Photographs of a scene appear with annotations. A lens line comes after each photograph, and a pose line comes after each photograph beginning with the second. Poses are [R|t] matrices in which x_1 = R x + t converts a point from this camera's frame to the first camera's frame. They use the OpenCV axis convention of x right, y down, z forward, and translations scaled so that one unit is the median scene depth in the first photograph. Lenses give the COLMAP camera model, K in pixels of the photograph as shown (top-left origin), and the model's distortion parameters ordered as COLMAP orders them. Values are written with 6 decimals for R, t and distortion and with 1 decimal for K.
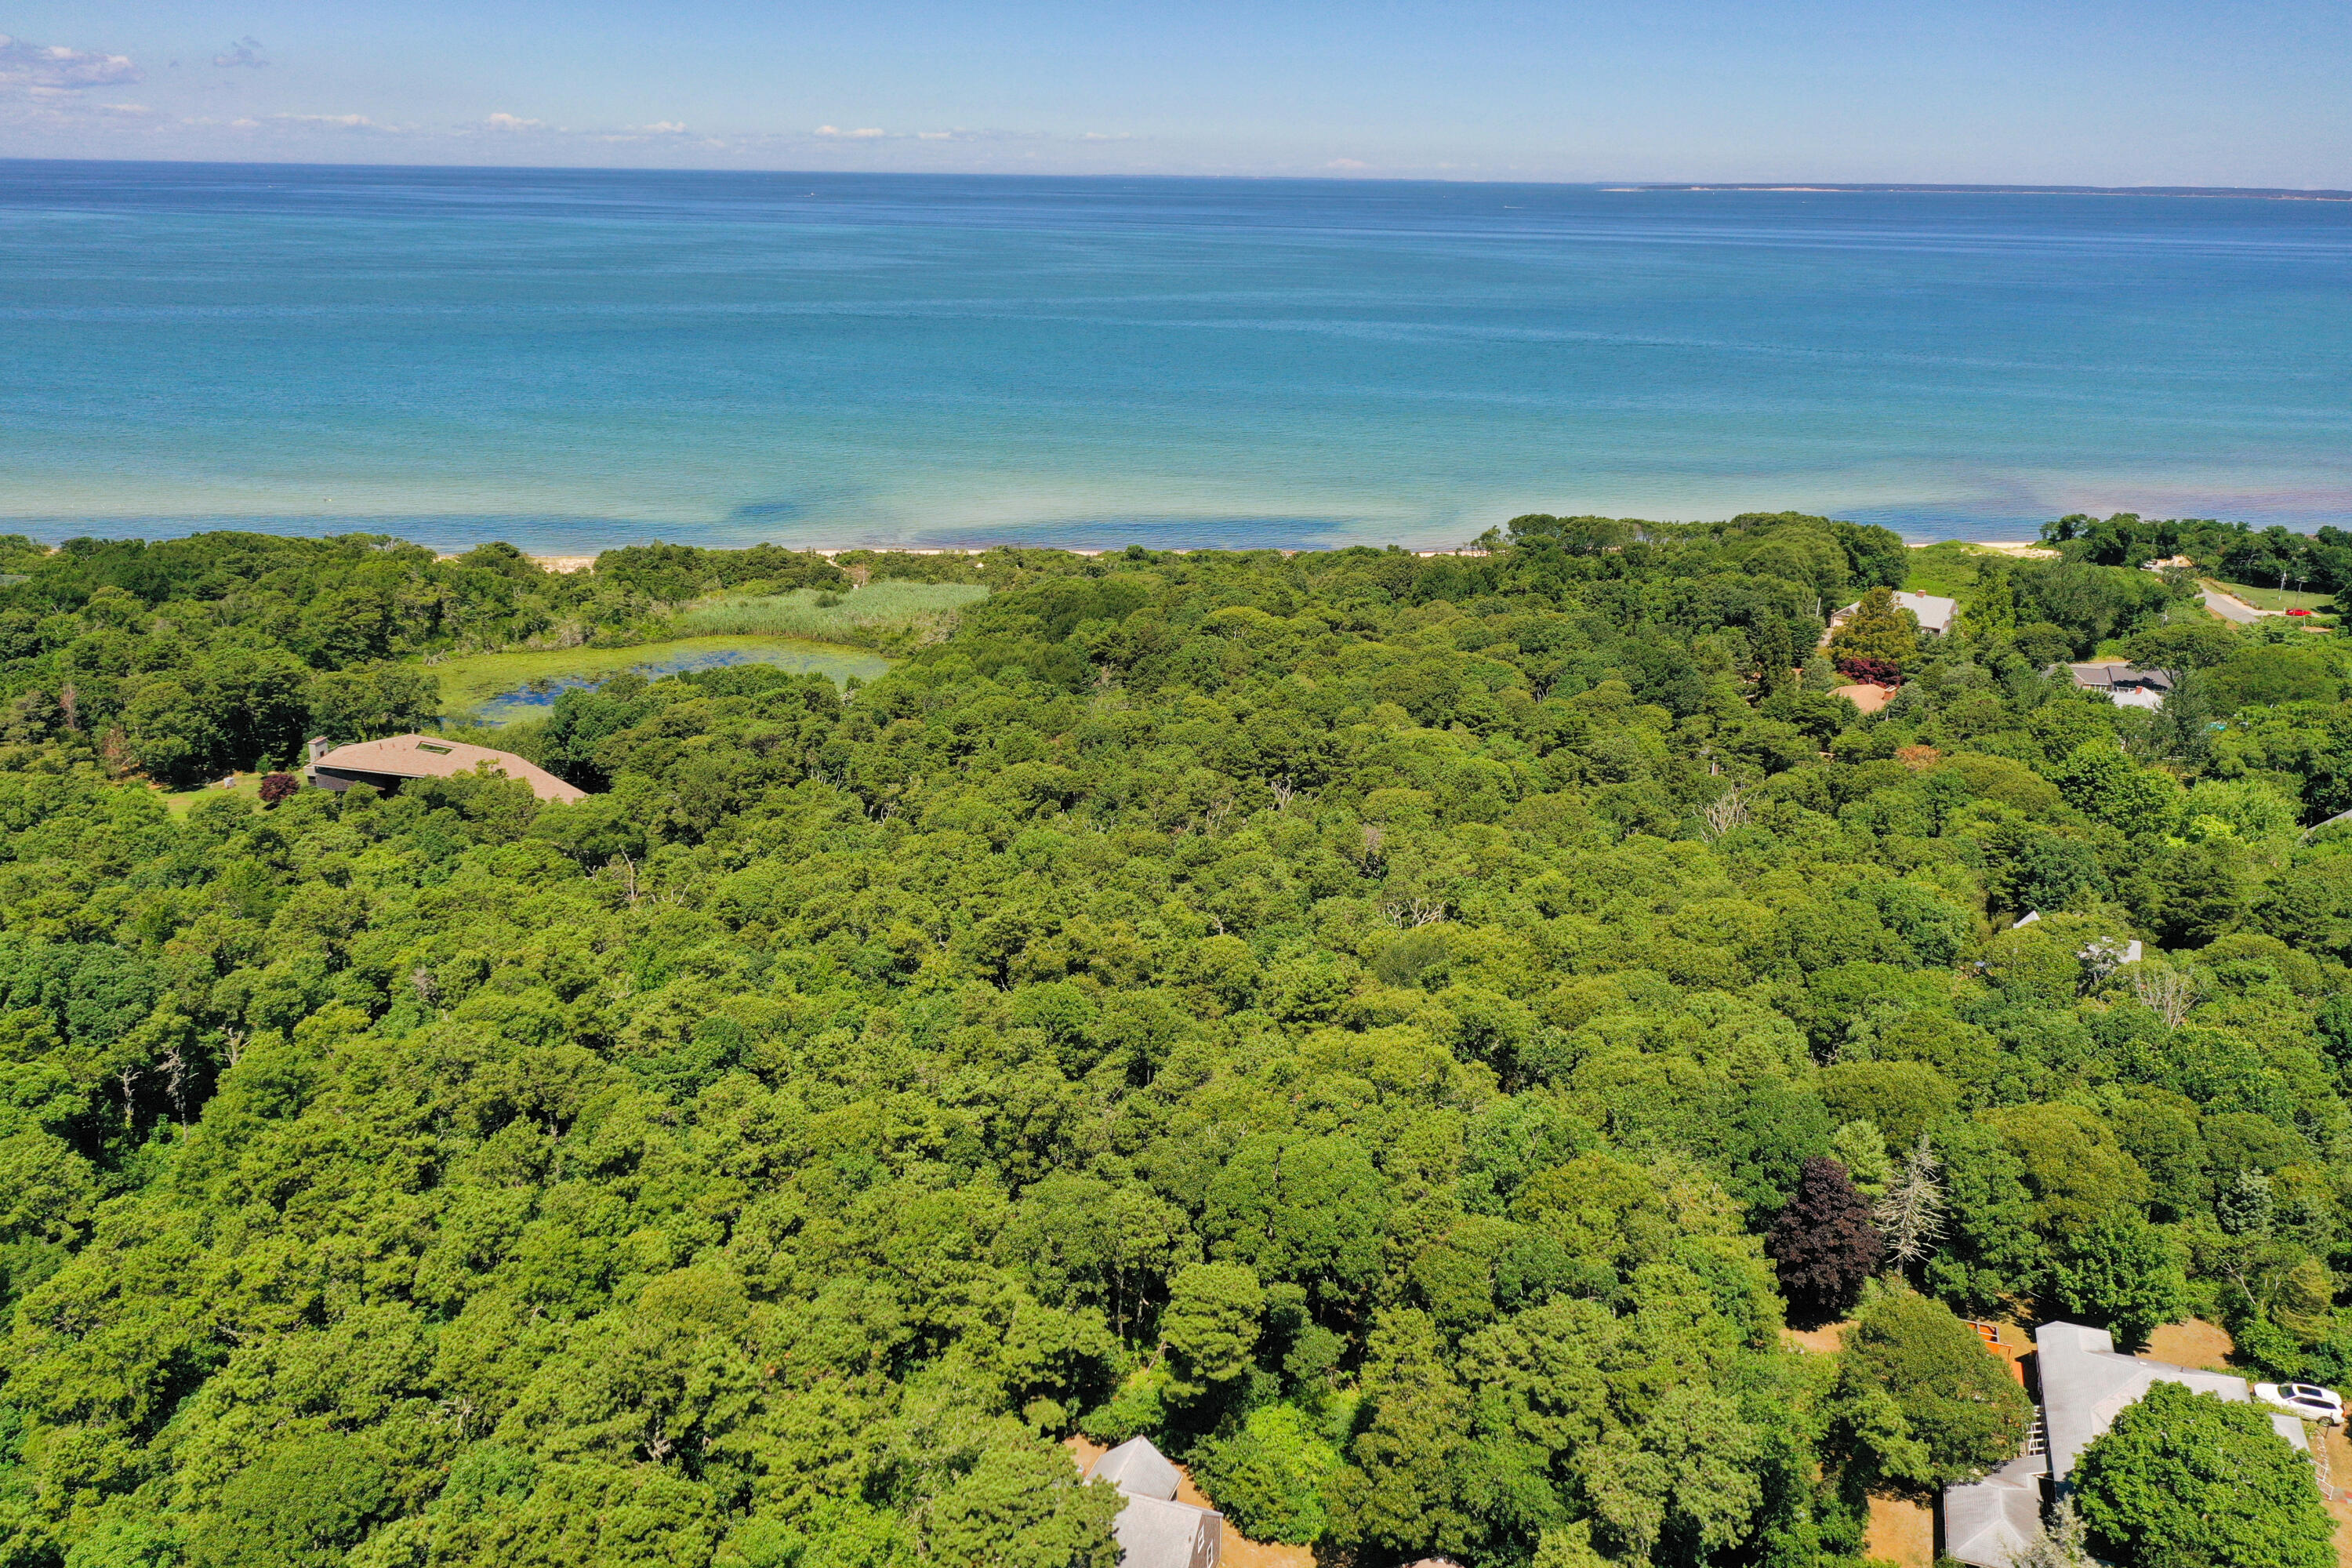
lens RADIAL K [[1845.5, 0, 1171.1], [0, 1845.5, 787.3], [0, 0, 1]] dist [0.004064, 0.004086]
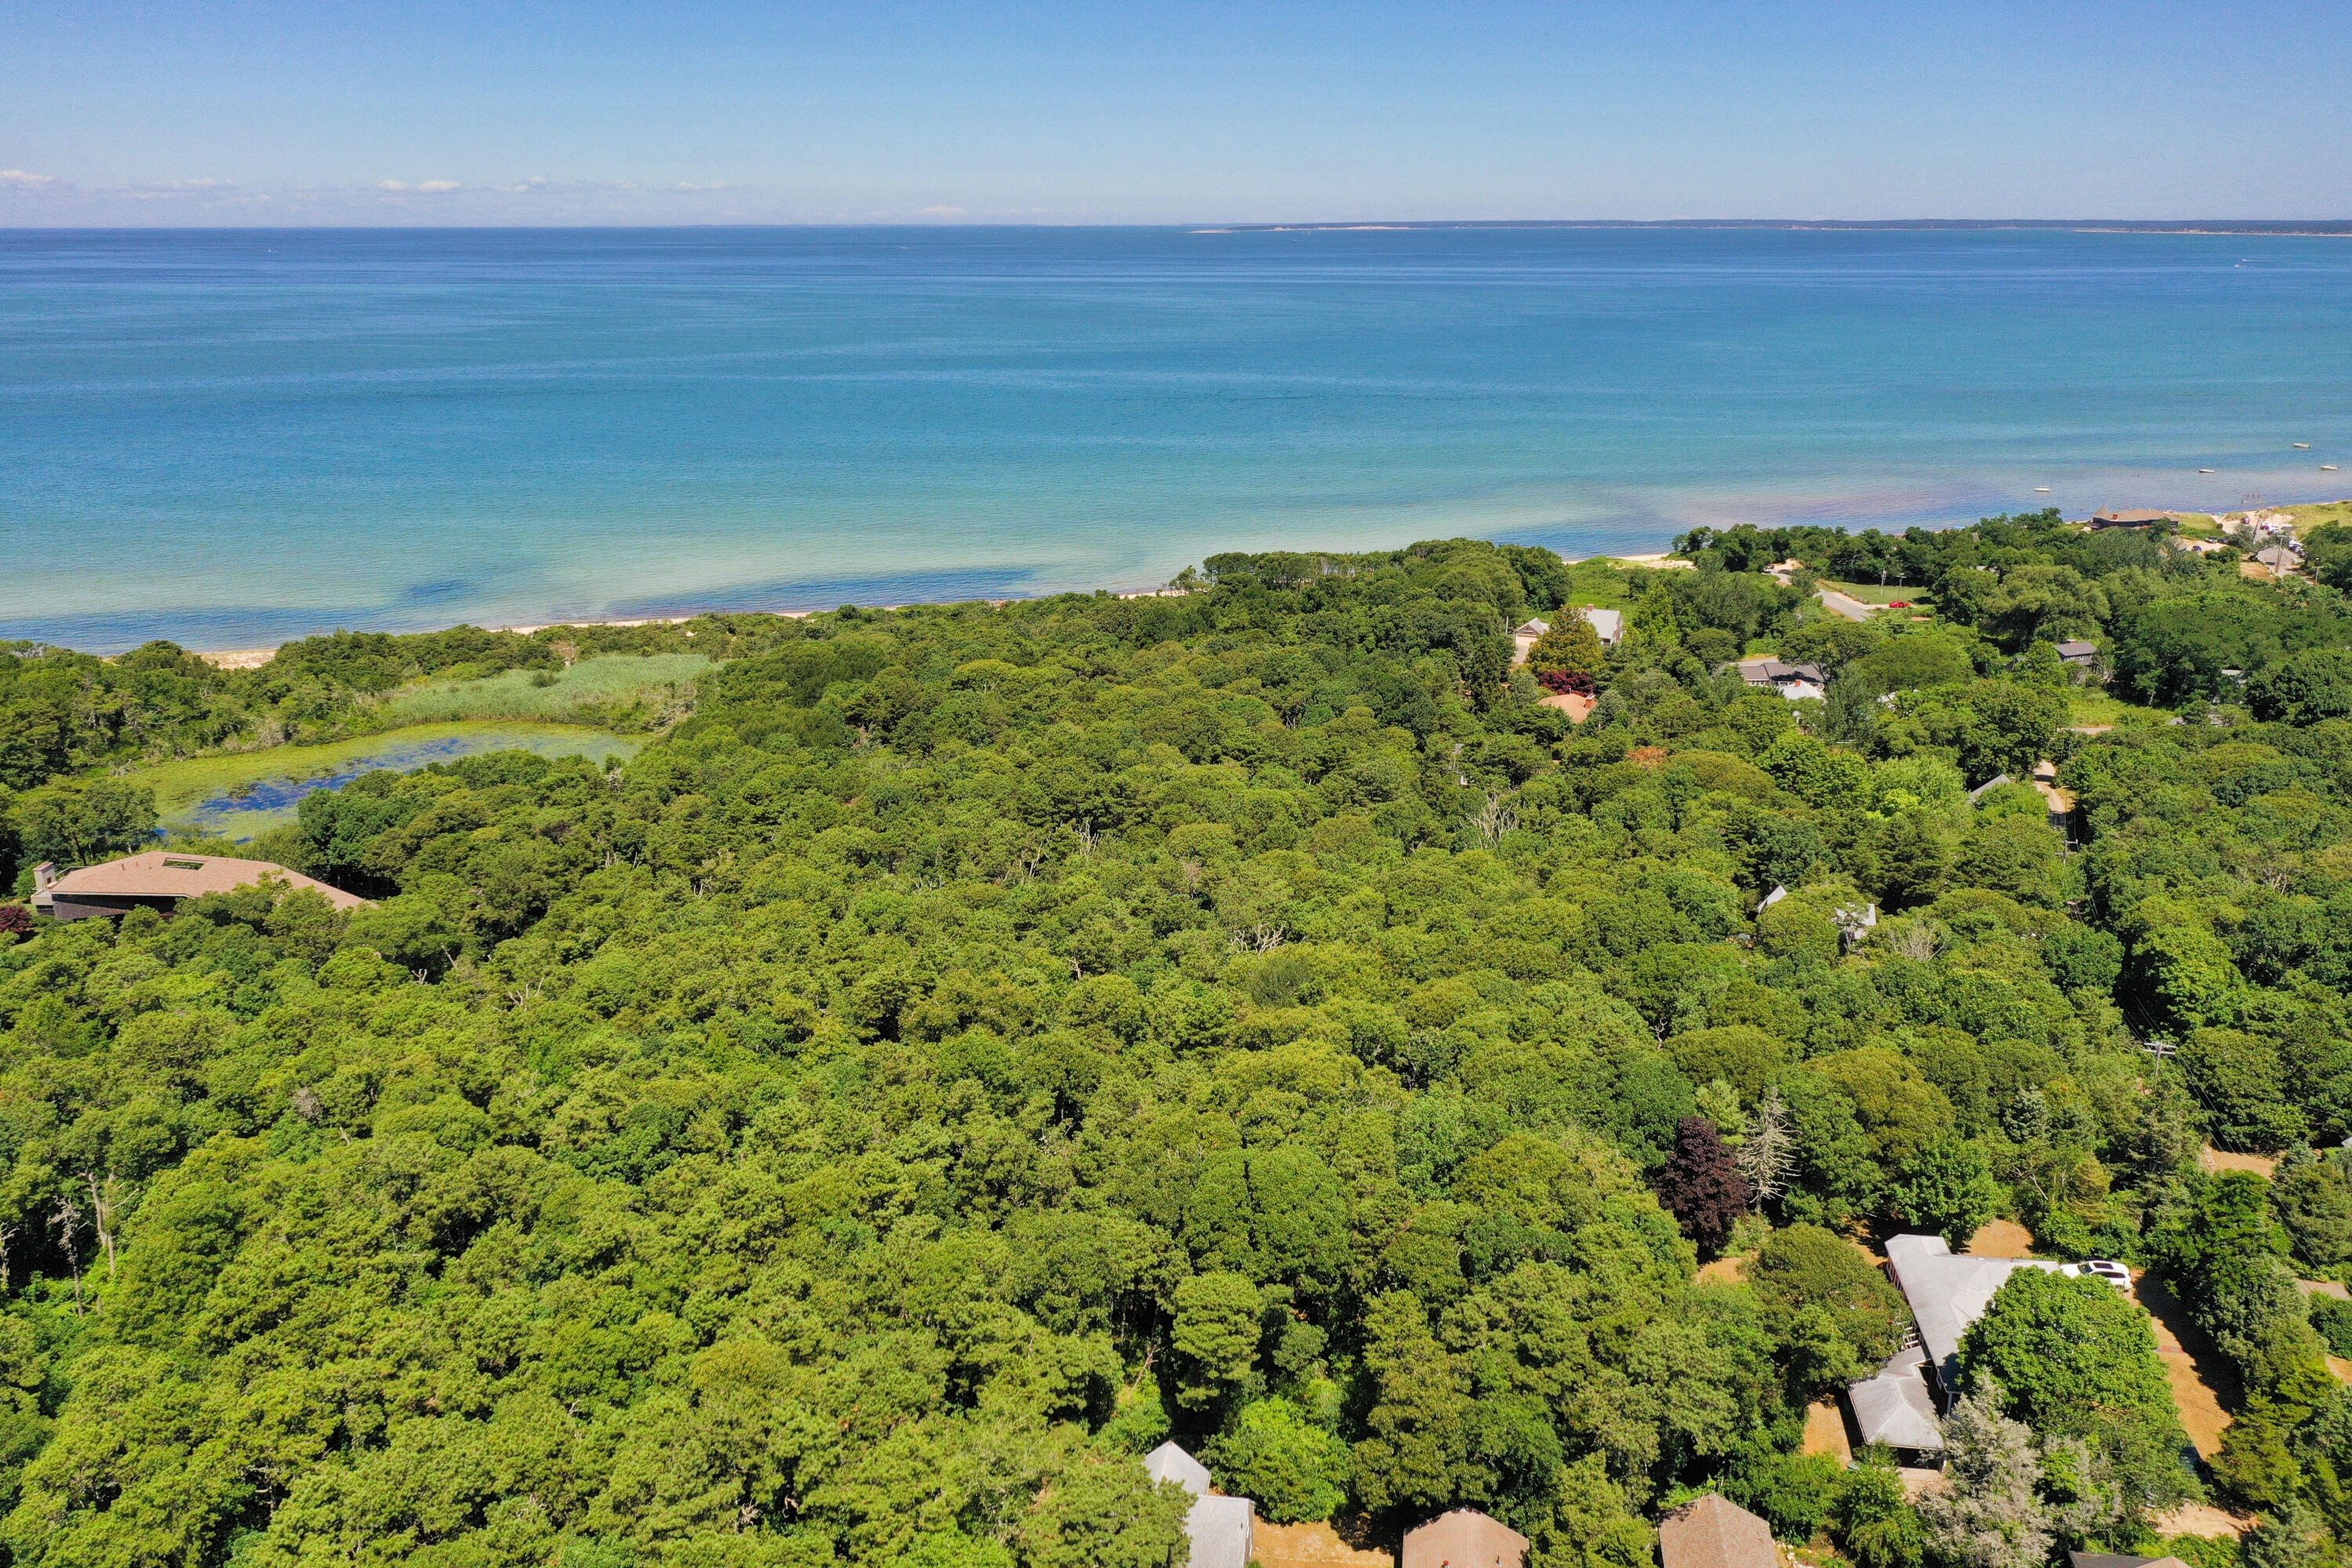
lens RADIAL K [[1845.5, 0, 1169.5], [0, 1845.5, 789.6], [0, 0, 1]] dist [0.004064, 0.004086]
pose [[0.978160, -0.077495, 0.192864, -0.085586], [0.081591, 0.996576, -0.013374, -0.005379], [-0.191168, 0.028818, 0.981134, -0.028407]]
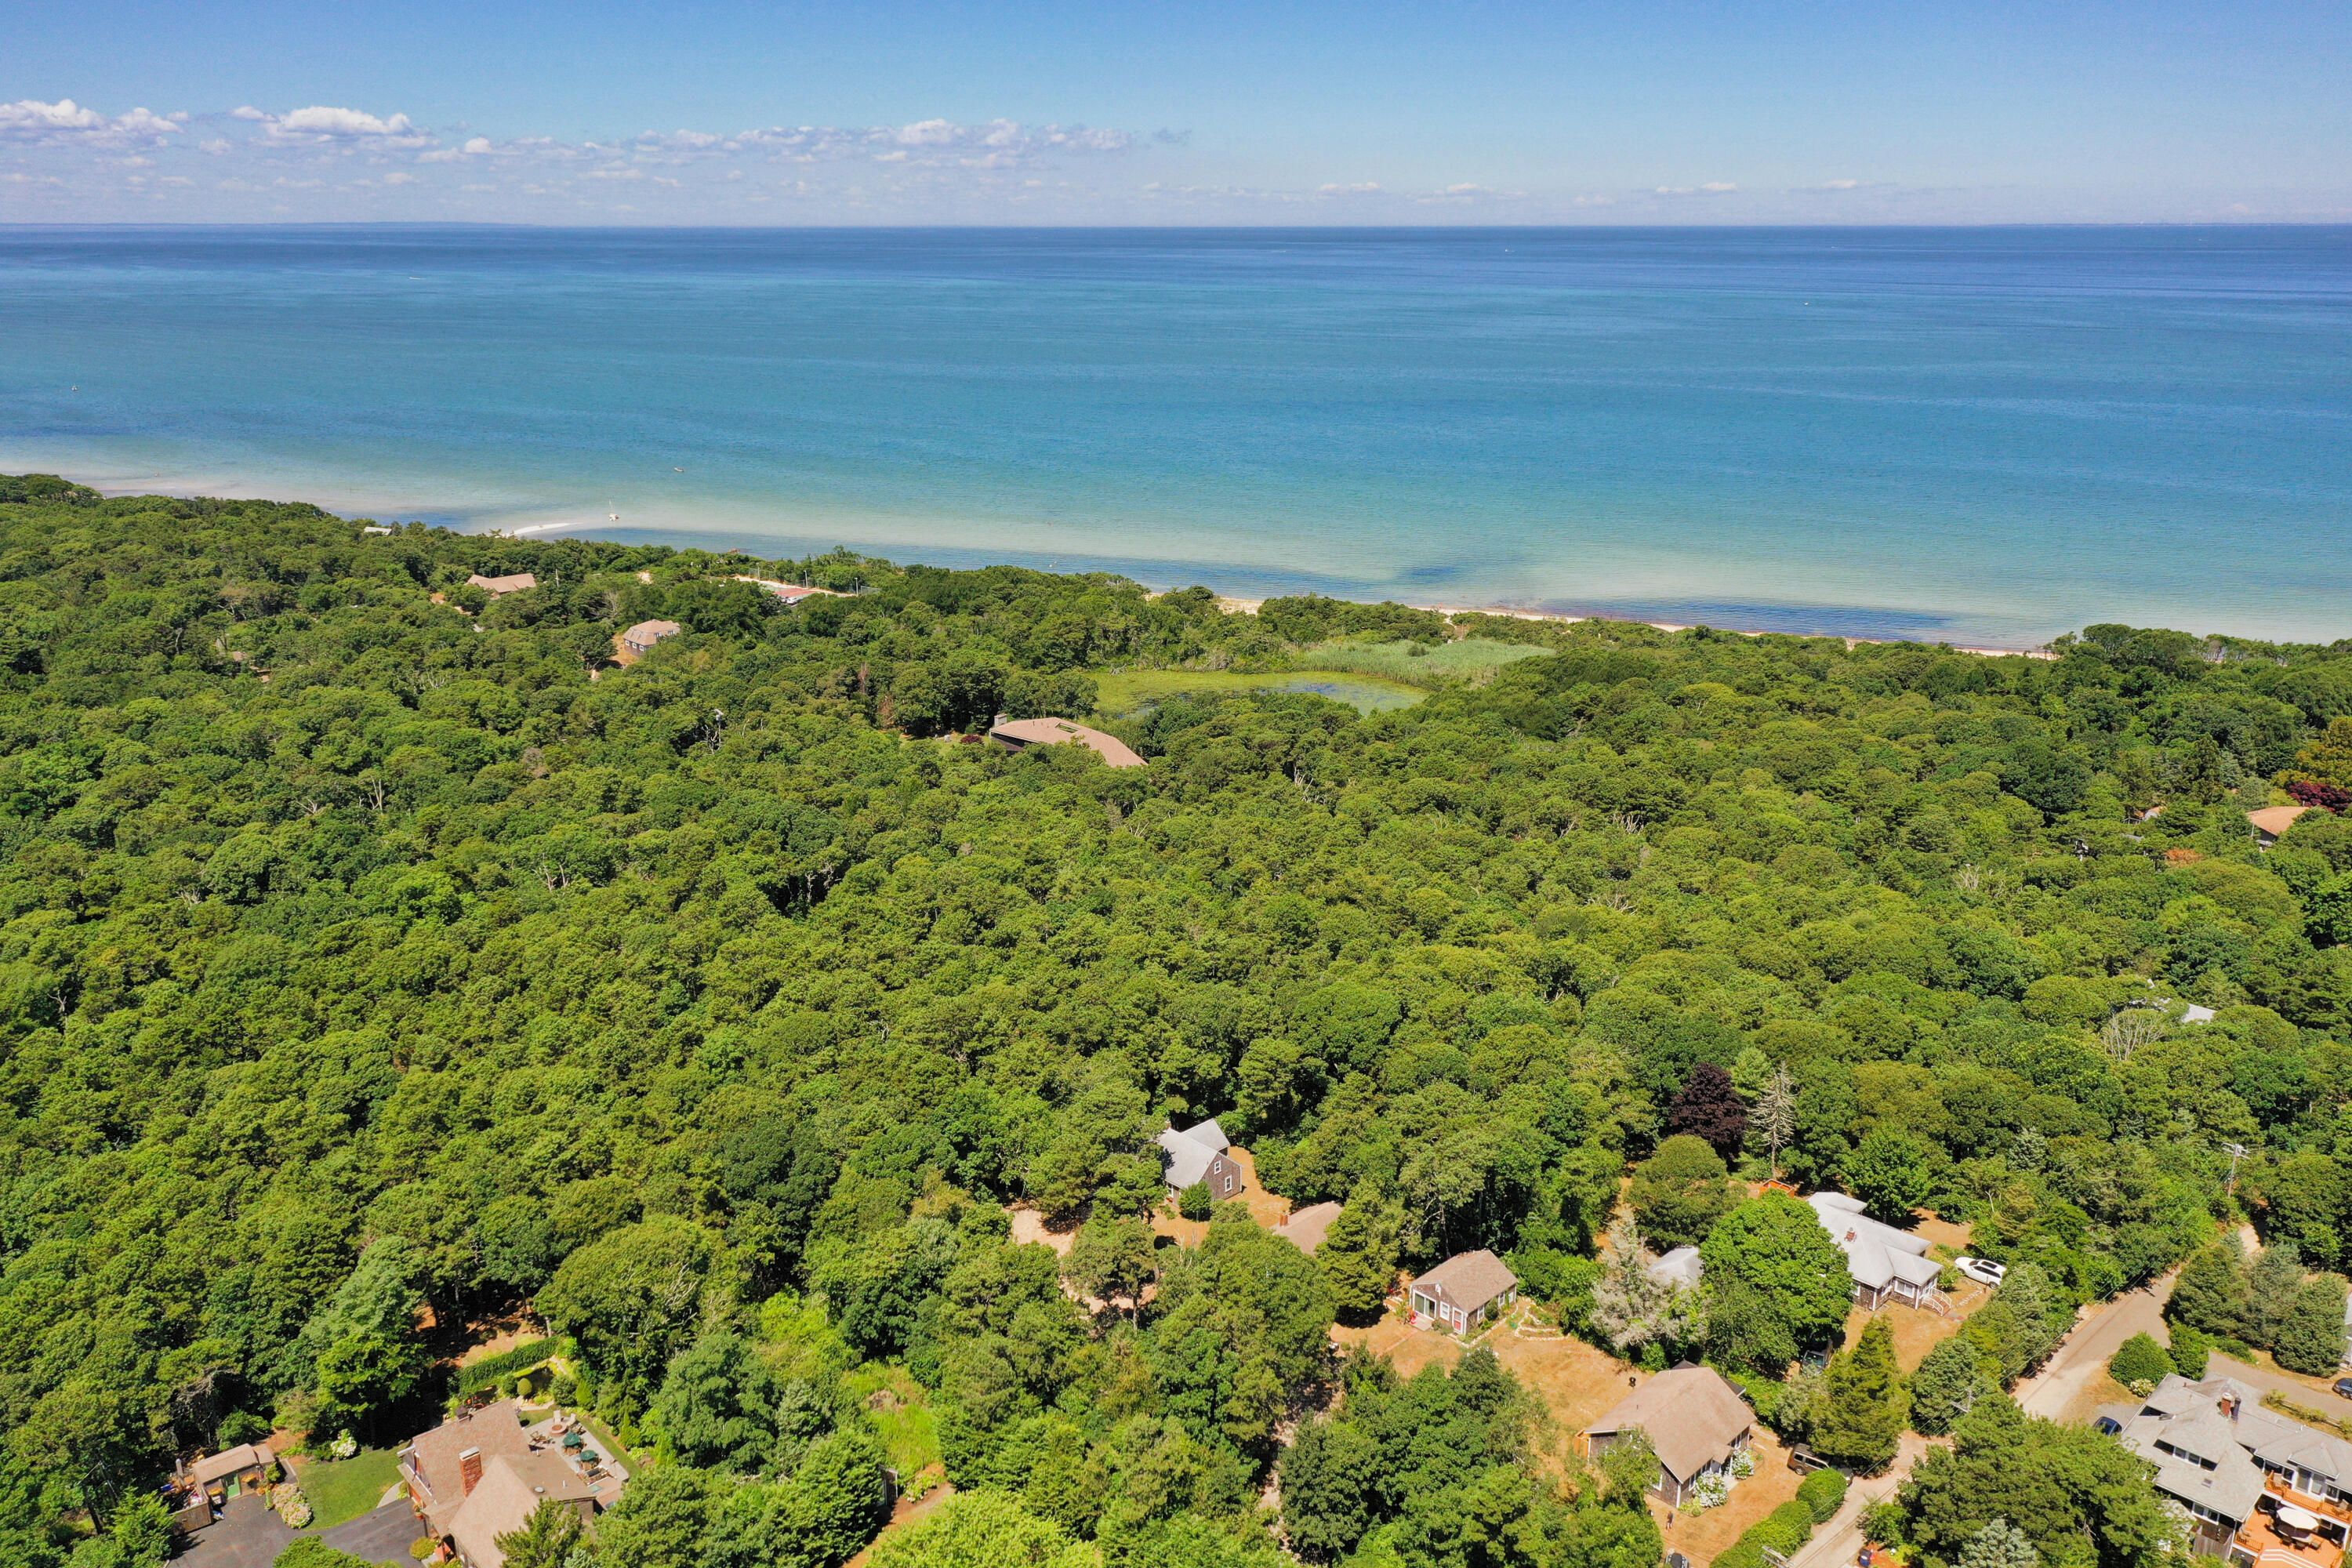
lens RADIAL K [[1845.5, 0, 1167.6], [0, 1845.5, 788.3], [0, 0, 1]] dist [0.004064, 0.004086]
pose [[0.902604, 0.111213, -0.415857, 0.290049], [-0.122239, 0.992501, 0.000110, 0.016406], [0.412751, 0.050734, 0.909430, -0.295725]]
